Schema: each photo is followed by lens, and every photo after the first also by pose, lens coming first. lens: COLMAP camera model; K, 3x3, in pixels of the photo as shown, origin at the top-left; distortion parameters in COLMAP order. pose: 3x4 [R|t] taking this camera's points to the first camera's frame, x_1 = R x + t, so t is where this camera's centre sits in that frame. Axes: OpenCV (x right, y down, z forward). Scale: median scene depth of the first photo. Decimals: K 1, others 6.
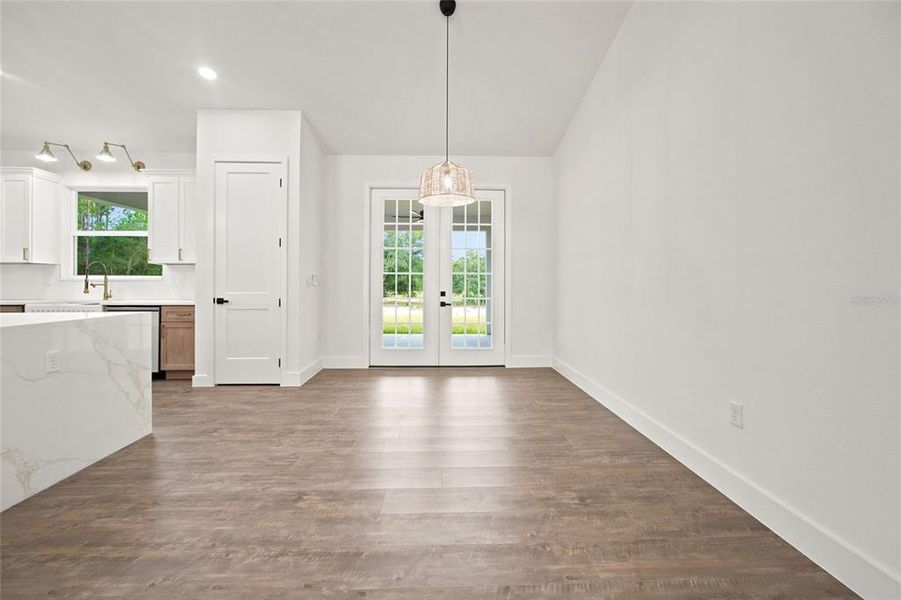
lens RADIAL K [[389.7, 0, 460.3], [0, 389.7, 278.9], [0, 0, 1]] dist [-0.001709, -0.000010]
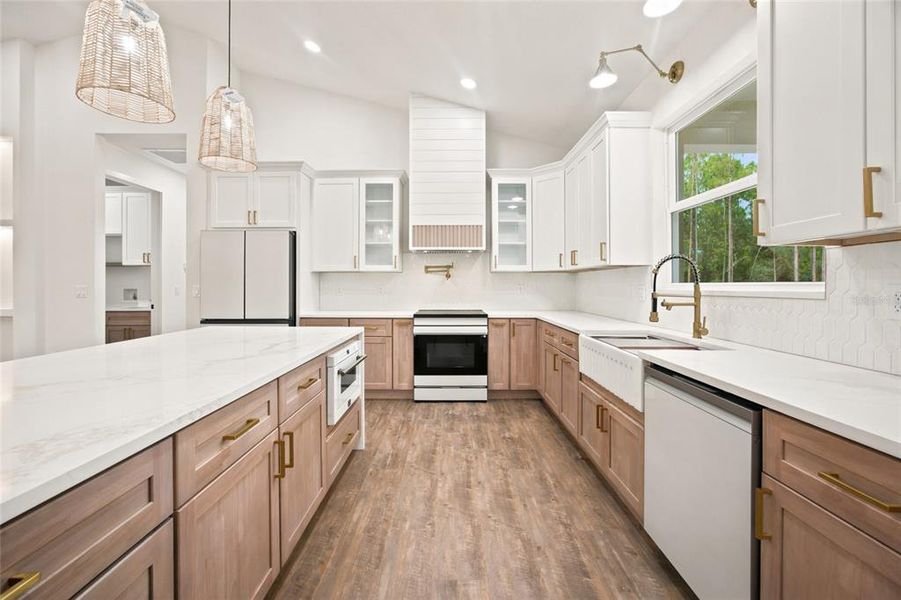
lens RADIAL K [[367.6, 0, 453.0], [0, 367.6, 285.3], [0, 0, 1]] dist [-0.000402, 0.000415]
pose [[-0.027911, -0.000781, -0.999610, -0.473249], [0.008510, 0.999963, -0.001019, -0.009155], [0.999574, -0.008535, -0.027904, 0.725790]]
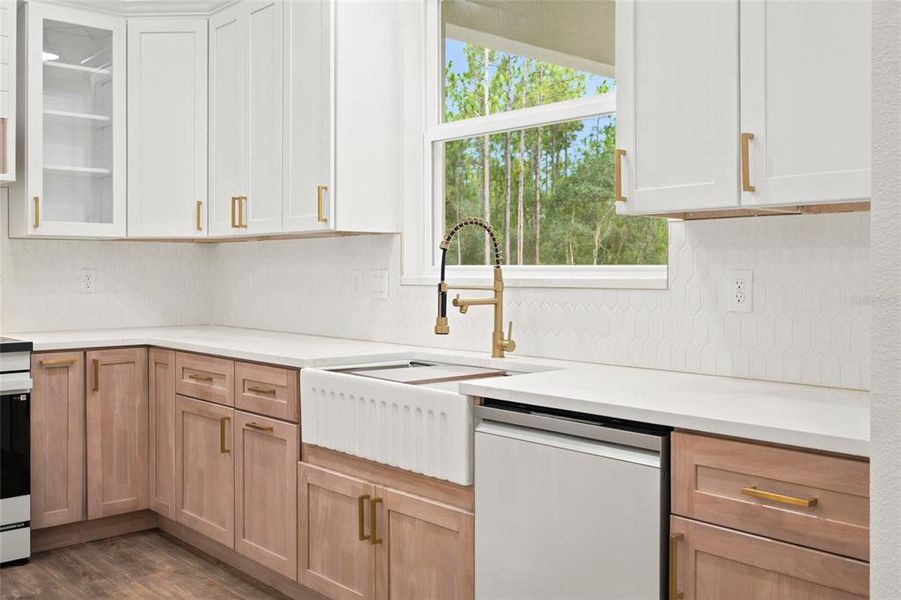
lens RADIAL K [[879.2, 0, 449.3], [0, 879.2, 264.6], [0, 0, 1]] dist [-0.021853, 0.012058]
pose [[0.640687, -0.004504, -0.767789, -0.454483], [0.007679, 0.999970, 0.000542, -0.011706], [0.767764, -0.006243, 0.640703, 0.574060]]
